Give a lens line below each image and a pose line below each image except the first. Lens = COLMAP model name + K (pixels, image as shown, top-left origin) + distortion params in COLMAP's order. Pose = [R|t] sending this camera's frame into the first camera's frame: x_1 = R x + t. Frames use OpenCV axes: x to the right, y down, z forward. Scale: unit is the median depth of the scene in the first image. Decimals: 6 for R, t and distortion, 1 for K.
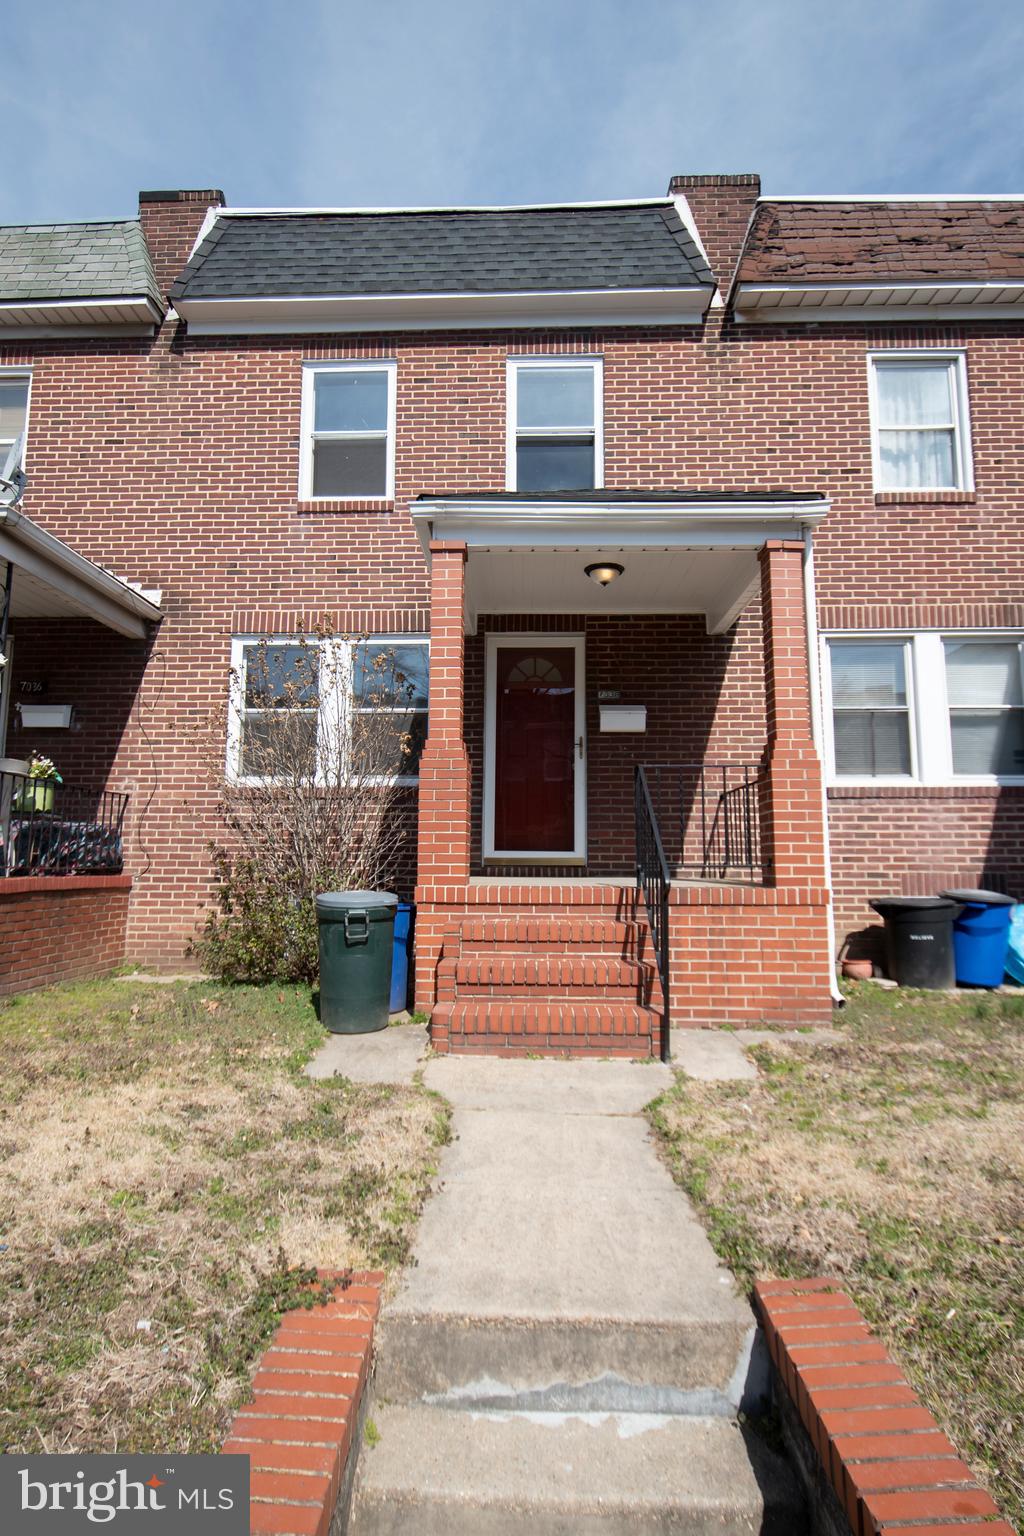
lens RADIAL K [[819.9, 0, 510.3], [0, 819.9, 768.6], [0, 0, 1]] dist [0.021586, -0.027026]
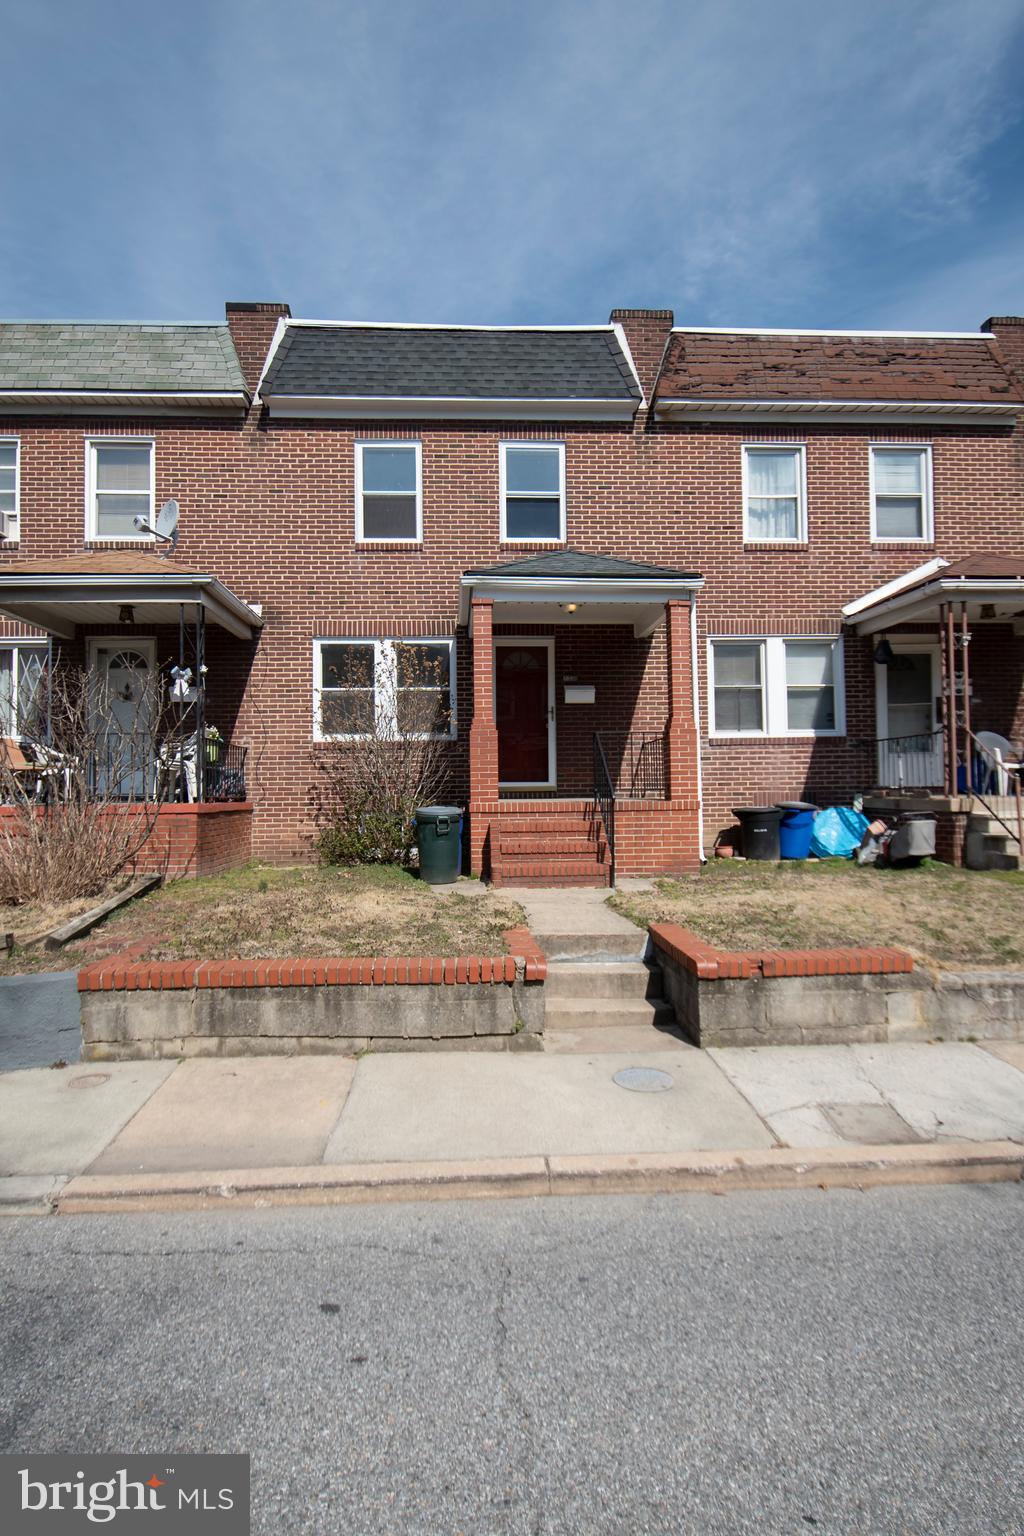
lens RADIAL K [[819.9, 0, 512.6], [0, 819.9, 768.0], [0, 0, 1]] dist [0.021586, -0.027026]
pose [[0.995982, -0.013213, 0.088577, -0.120823], [0.005650, 0.996357, 0.085095, -0.054128], [-0.089378, -0.084253, 0.992428, -0.499033]]
